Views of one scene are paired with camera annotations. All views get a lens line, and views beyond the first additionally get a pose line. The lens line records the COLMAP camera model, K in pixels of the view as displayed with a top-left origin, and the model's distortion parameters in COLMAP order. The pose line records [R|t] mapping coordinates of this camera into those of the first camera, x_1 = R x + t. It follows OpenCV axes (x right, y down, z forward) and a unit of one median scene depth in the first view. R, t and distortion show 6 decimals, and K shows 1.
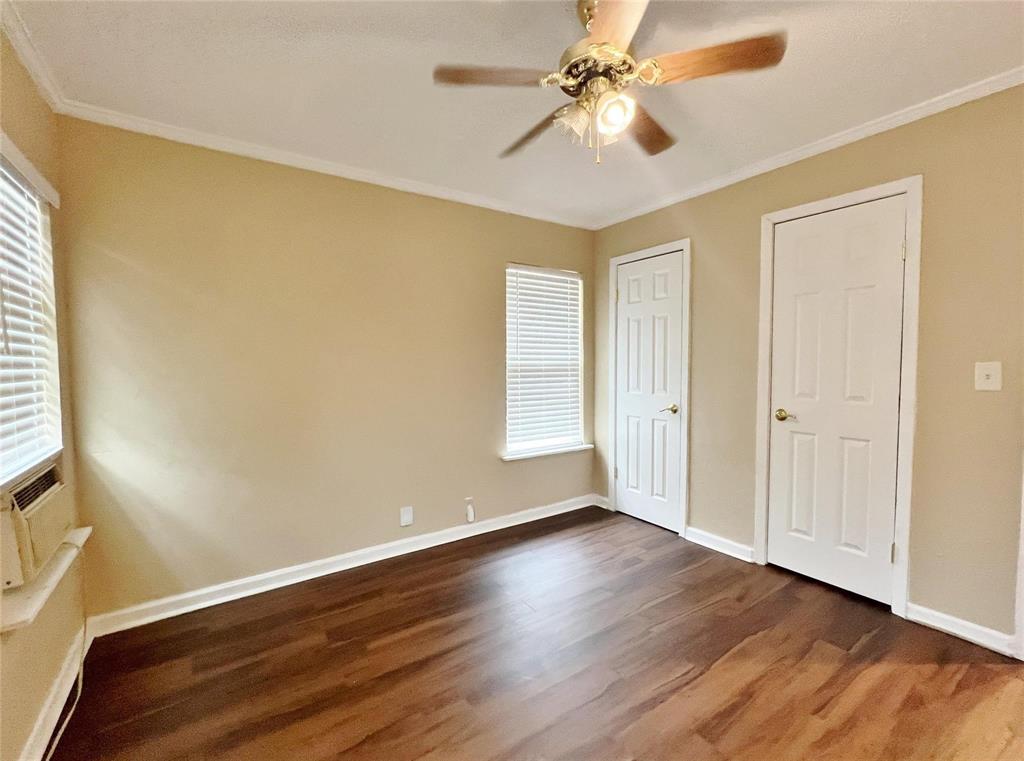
lens RADIAL K [[450.1, 0, 512.0], [0, 450.1, 380.5], [0, 0, 1]] dist [-0.001002, -0.000156]
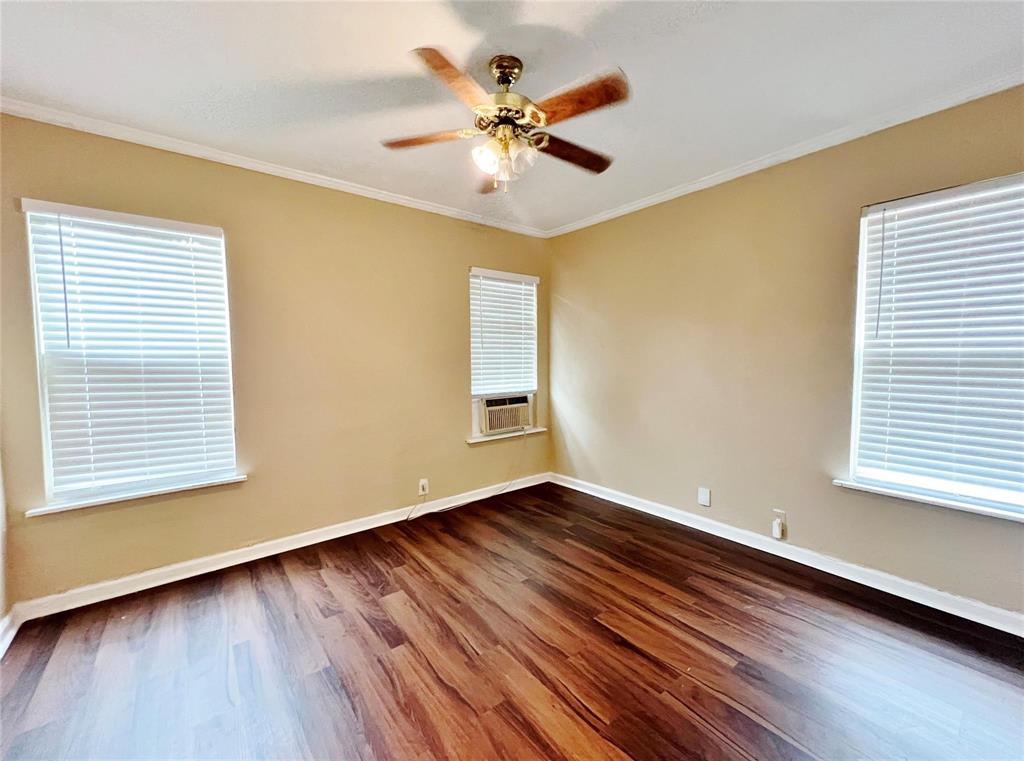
lens RADIAL K [[413.3, 0, 515.5], [0, 413.3, 380.7], [0, 0, 1]] dist [-0.000865, 0.000258]
pose [[0.073393, 0.067778, -0.994997, 0.852276], [-0.033722, 0.997286, 0.065447, -0.024911], [0.996733, 0.028750, 0.075479, 0.589759]]
